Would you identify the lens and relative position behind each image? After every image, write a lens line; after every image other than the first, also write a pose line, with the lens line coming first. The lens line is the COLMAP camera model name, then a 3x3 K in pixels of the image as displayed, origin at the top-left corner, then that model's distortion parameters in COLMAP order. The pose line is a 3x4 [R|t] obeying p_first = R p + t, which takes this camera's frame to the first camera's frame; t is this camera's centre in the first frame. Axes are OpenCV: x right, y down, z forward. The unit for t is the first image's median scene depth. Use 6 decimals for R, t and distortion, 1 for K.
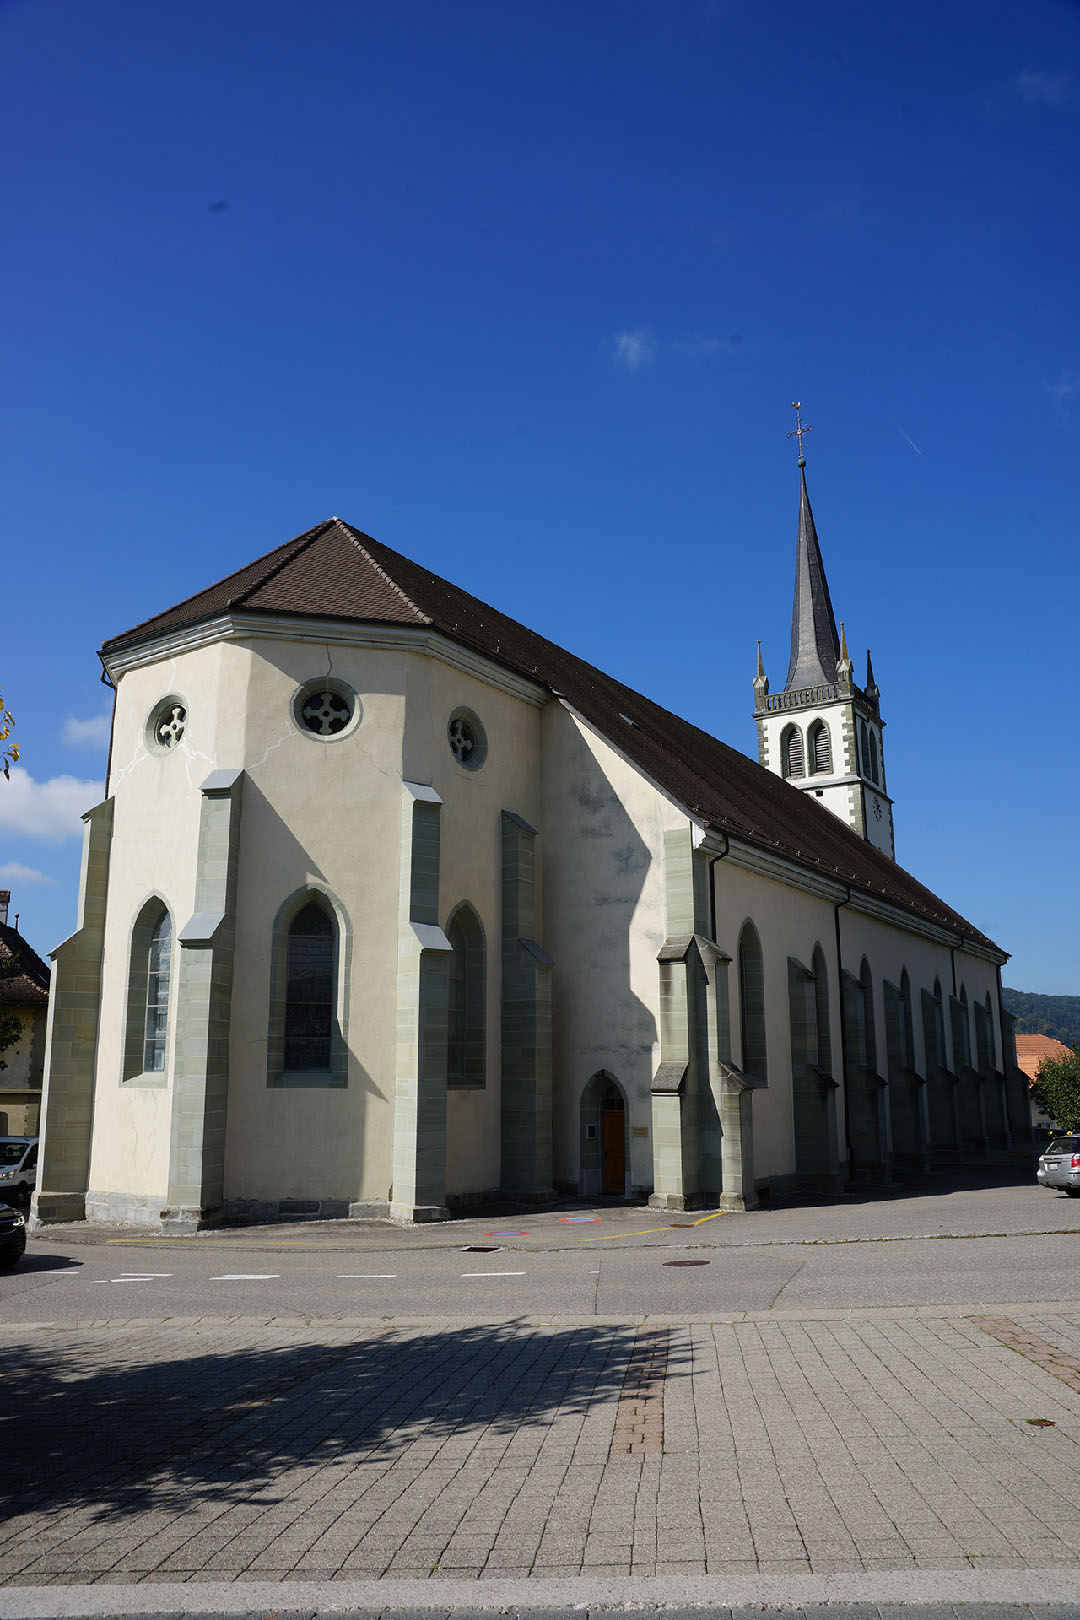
lens RADIAL K [[1145.0, 0, 565.8], [0, 1145.0, 812.9], [0, 0, 1]] dist [-0.073235, 0.034511]
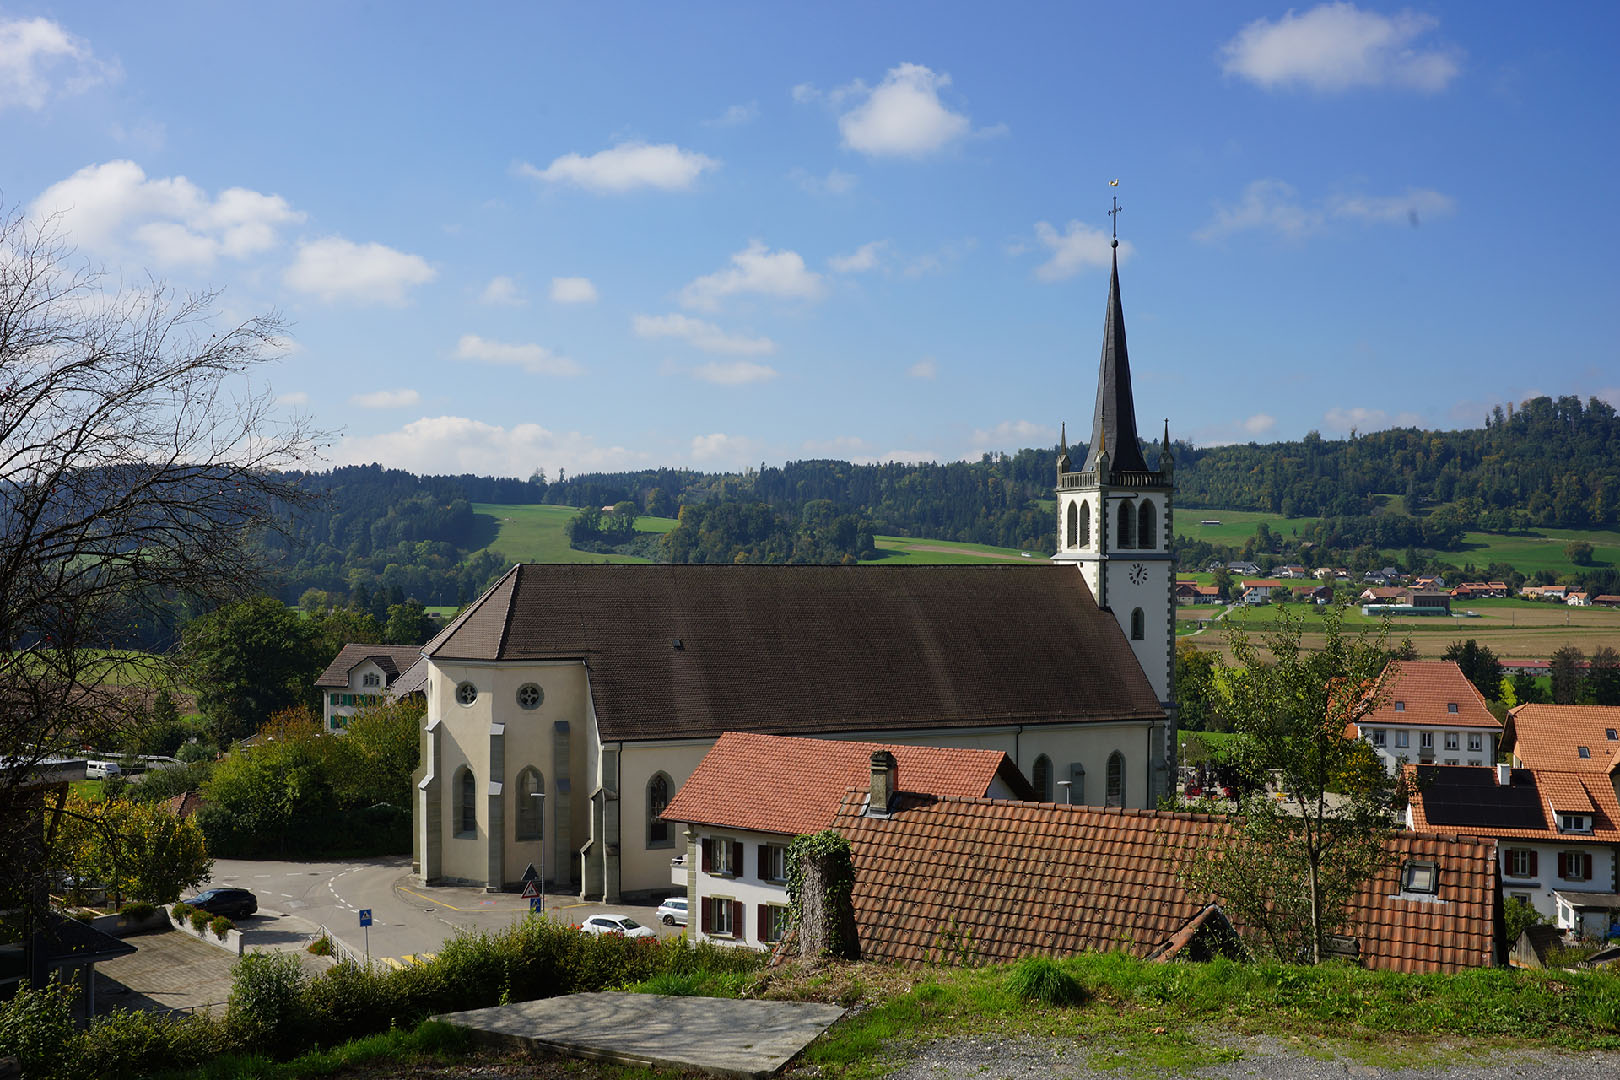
lens RADIAL K [[1544.1, 0, 806.4], [0, 1544.1, 530.8], [0, 0, 1]] dist [-0.035965, 0.000000]
pose [[0.790235, 0.001214, -0.612803, 2.413478], [0.132714, 0.975927, 0.173073, -0.910547], [0.598260, -0.218096, 0.771050, -1.079495]]
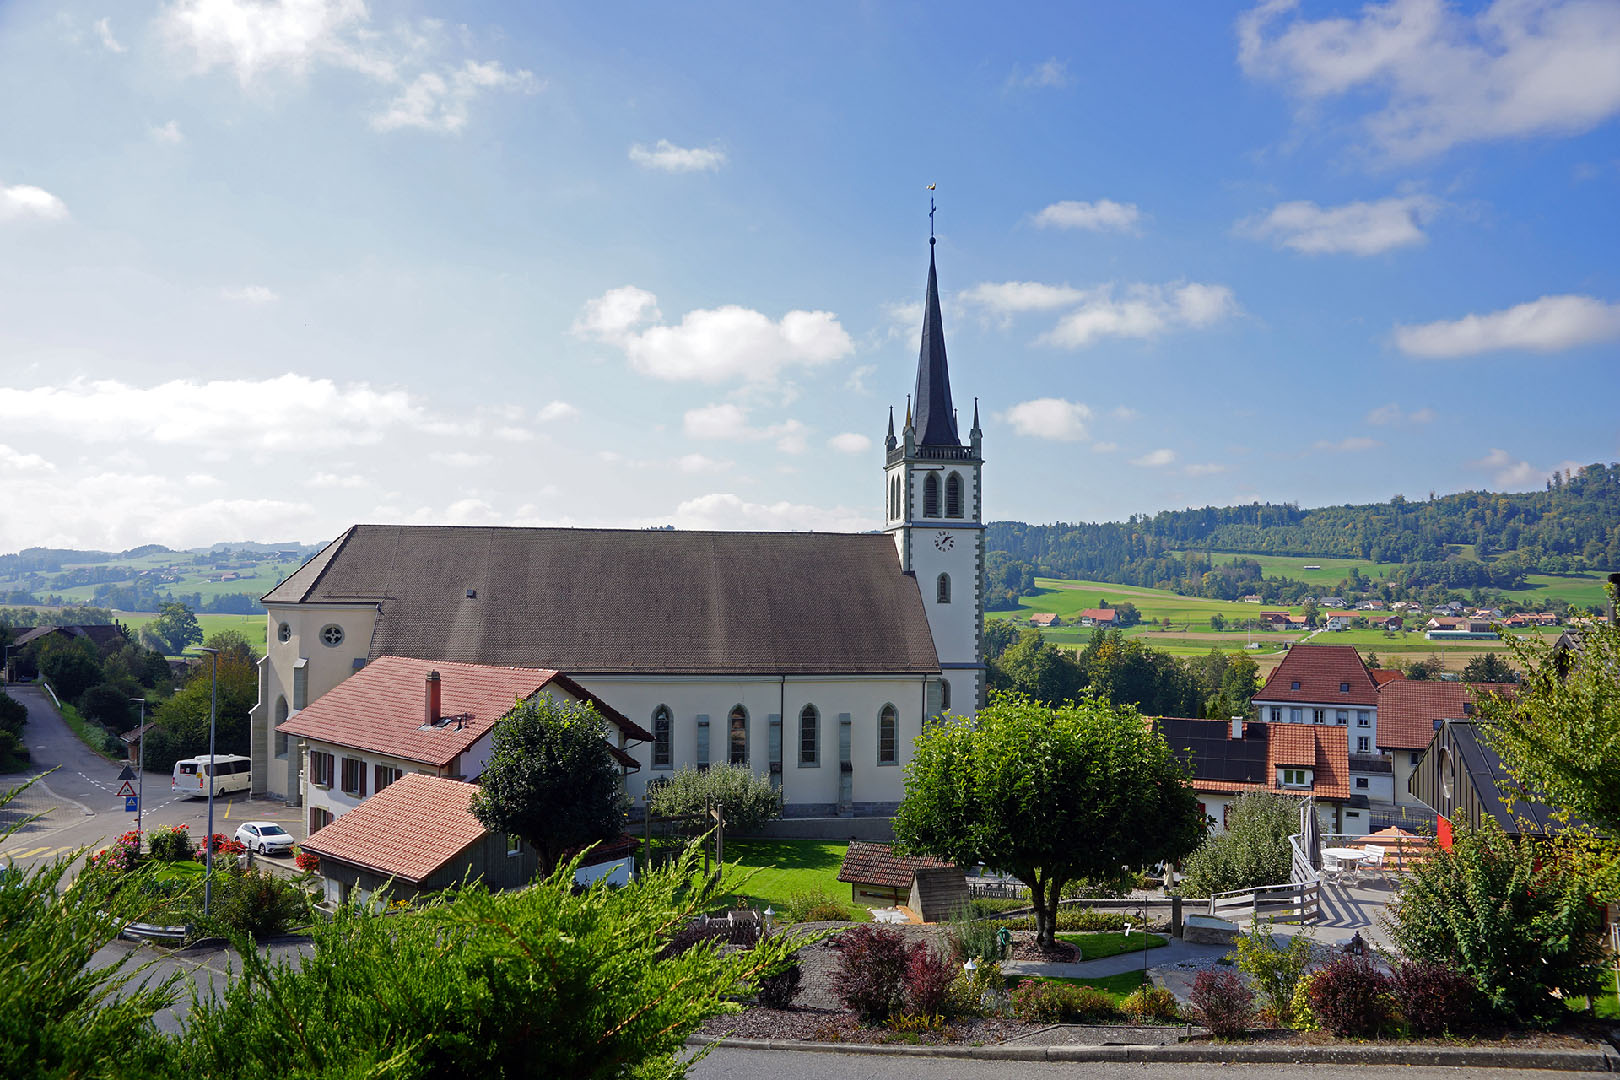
lens RADIAL K [[1145.0, 0, 812.5], [0, 1145.0, 542.1], [0, 0, 1]] dist [-0.073235, 0.034511]
pose [[0.666663, -0.023796, -0.744979, 2.757539], [0.160683, 0.980577, 0.112470, -0.413710], [0.727833, -0.194685, 0.657538, 0.127236]]
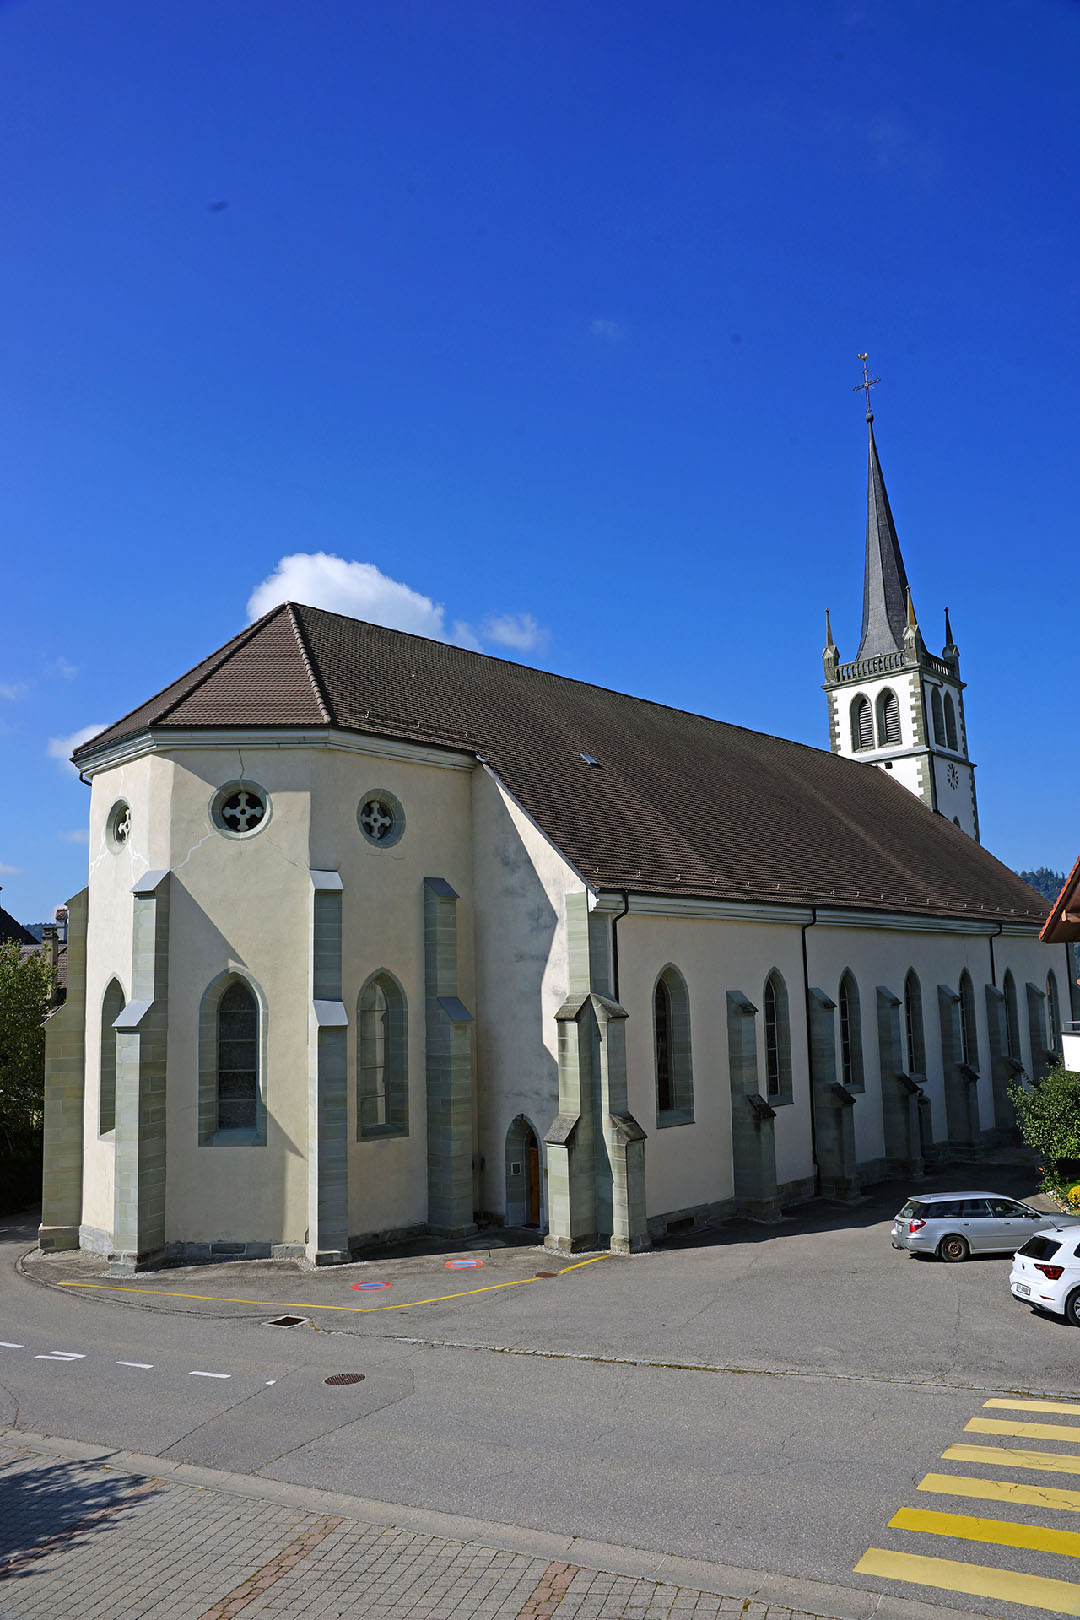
lens RADIAL K [[1145.0, 0, 561.2], [0, 1145.0, 810.5], [0, 0, 1]] dist [-0.073235, 0.034511]
pose [[0.981615, -0.049545, -0.184331, 0.297841], [0.061774, 0.996212, 0.061199, -0.134354], [0.180601, -0.071460, 0.980957, -0.043580]]
